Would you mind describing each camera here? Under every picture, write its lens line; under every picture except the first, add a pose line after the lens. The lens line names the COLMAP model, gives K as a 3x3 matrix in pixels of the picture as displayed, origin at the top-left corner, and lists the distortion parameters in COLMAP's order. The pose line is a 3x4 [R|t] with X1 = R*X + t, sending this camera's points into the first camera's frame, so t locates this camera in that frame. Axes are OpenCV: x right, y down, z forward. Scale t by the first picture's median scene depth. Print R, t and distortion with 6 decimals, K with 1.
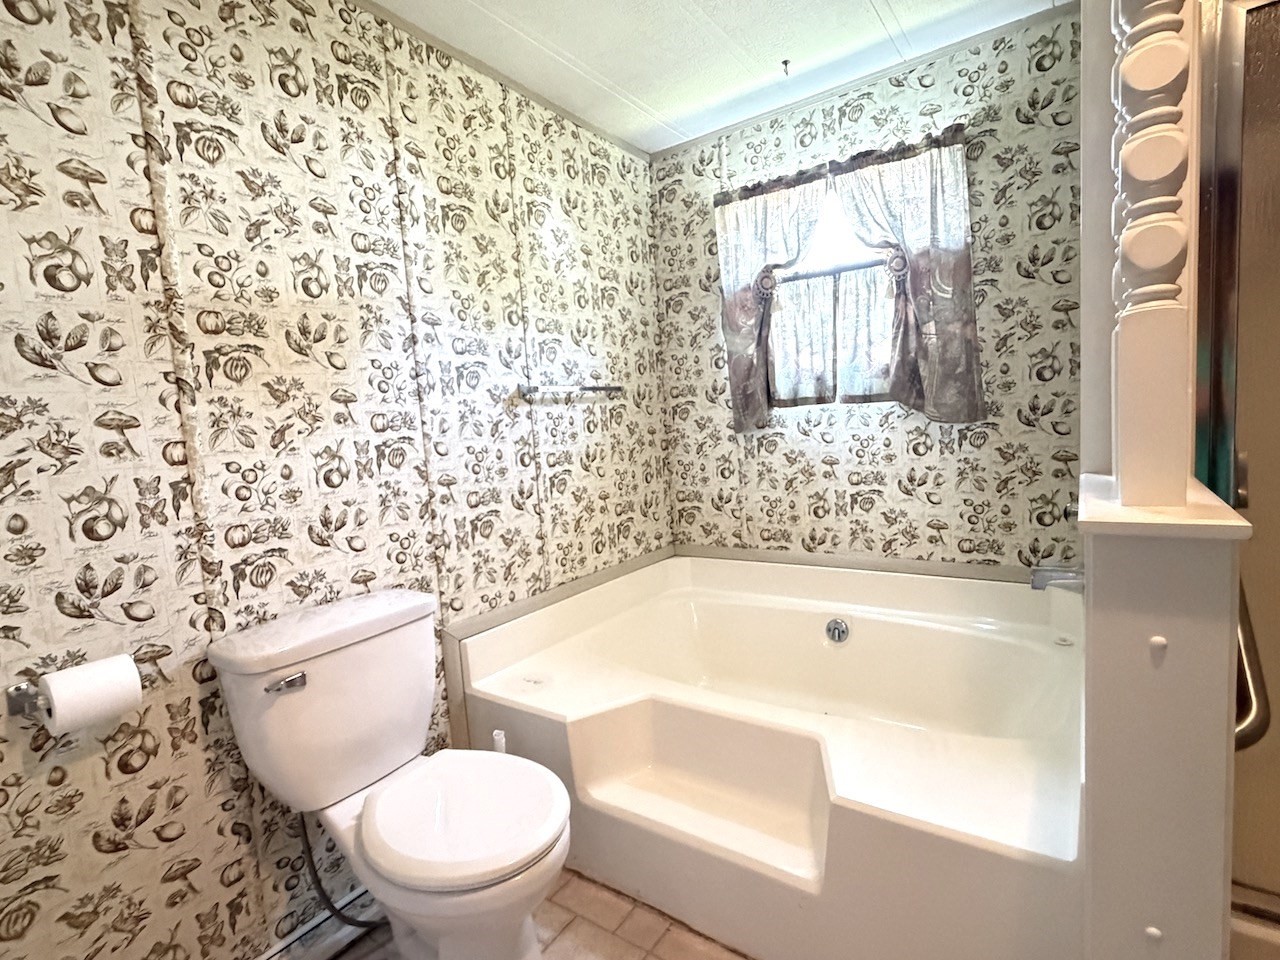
lens RADIAL K [[614.1, 0, 632.5], [0, 614.1, 480.3], [0, 0, 1]] dist [0.002508, -0.000661]
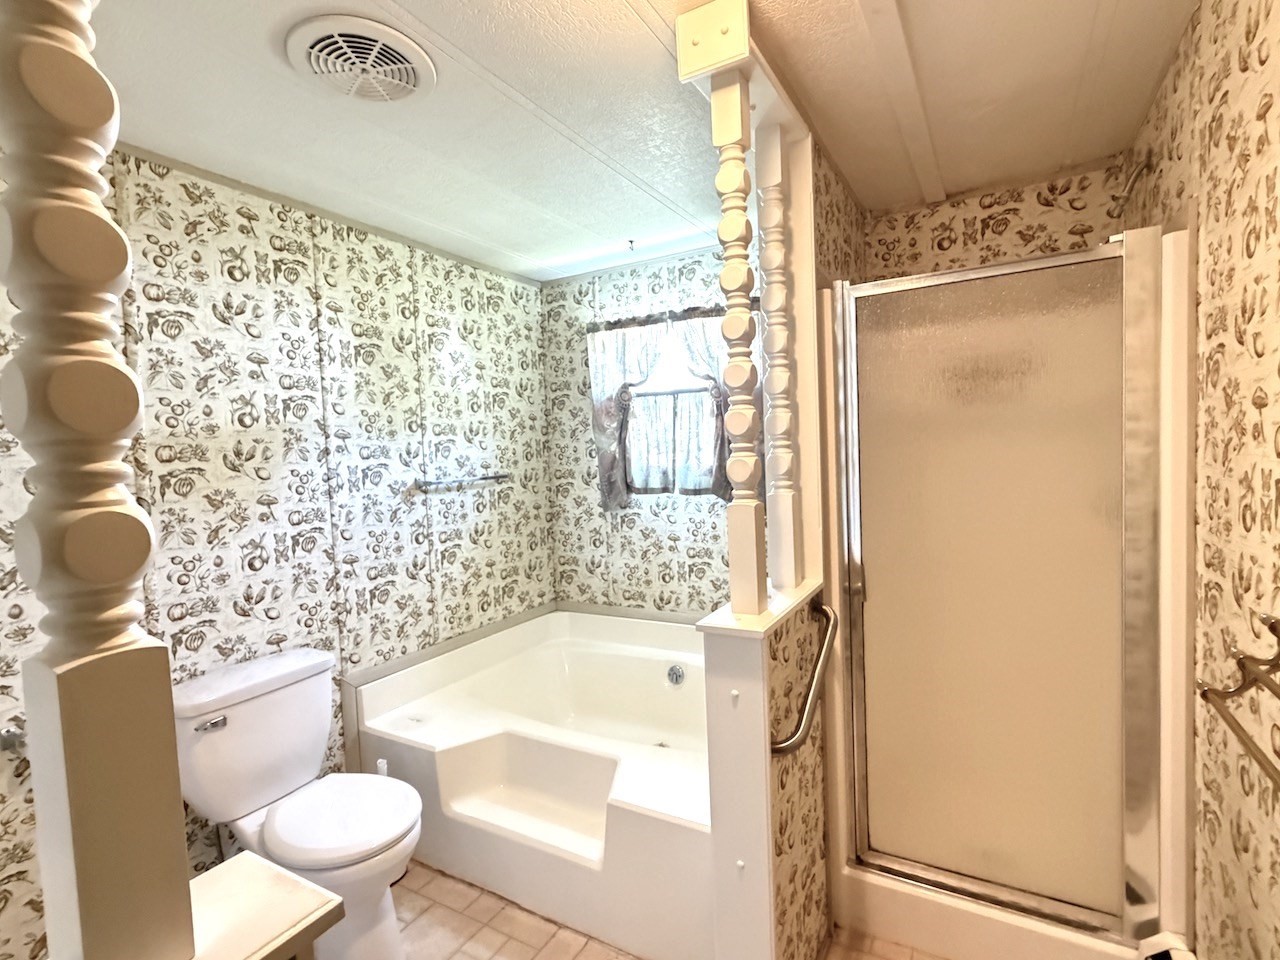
lens RADIAL K [[614.1, 0, 632.5], [0, 614.1, 480.3], [0, 0, 1]] dist [0.002508, -0.000661]
pose [[0.995775, 0.021551, 0.089264, 0.170772], [-0.016935, 0.998495, -0.052155, -0.113310], [-0.090254, 0.050423, 0.994641, -0.341858]]
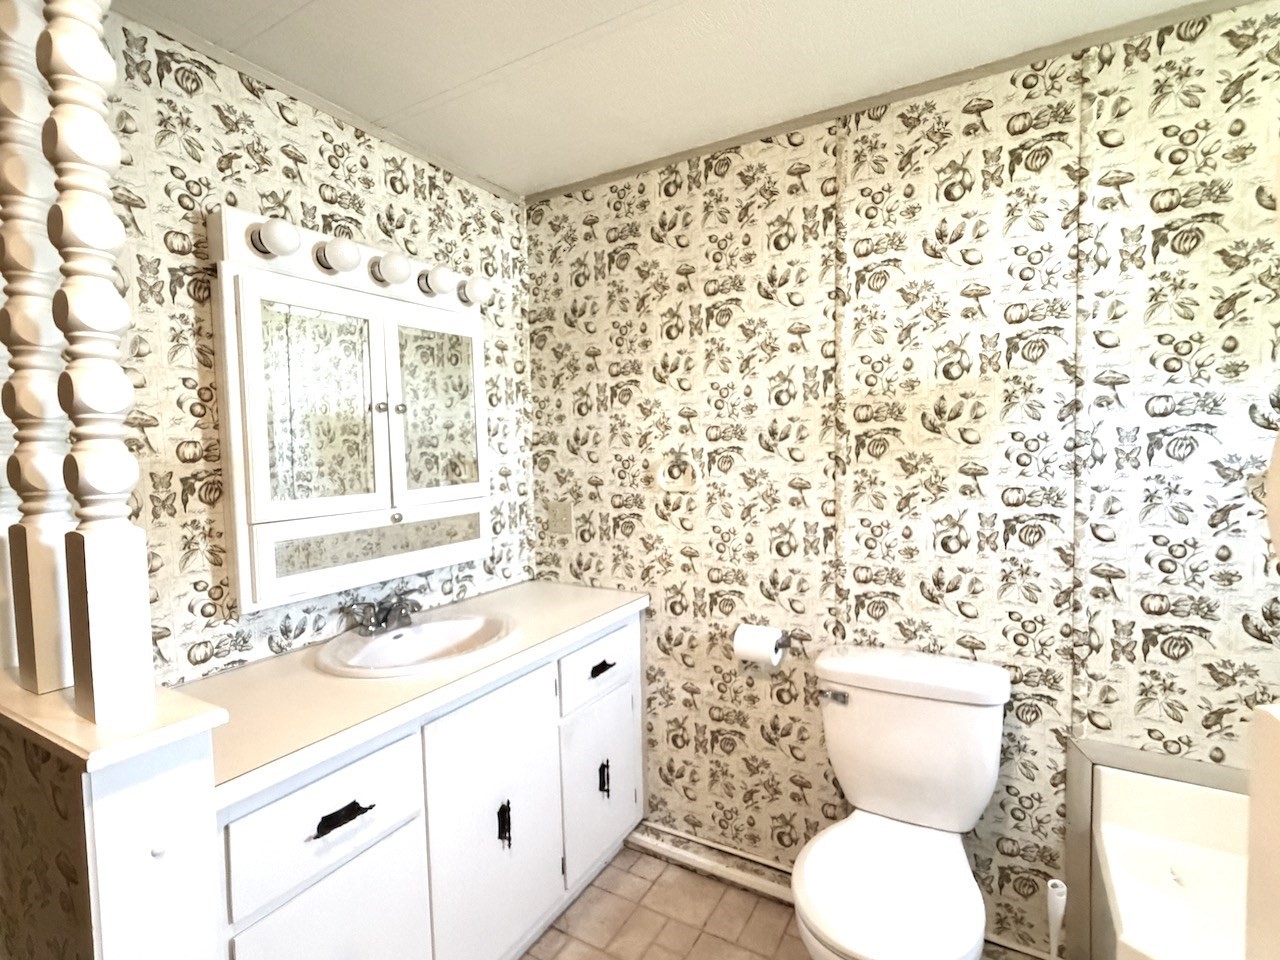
lens RADIAL K [[614.1, 0, 632.5], [0, 614.1, 480.3], [0, 0, 1]] dist [0.002508, -0.000661]
pose [[0.098502, 0.119860, -0.987892, 0.464841], [-0.079039, 0.990526, 0.112298, -0.174099], [0.991993, 0.067020, 0.107042, 0.288837]]
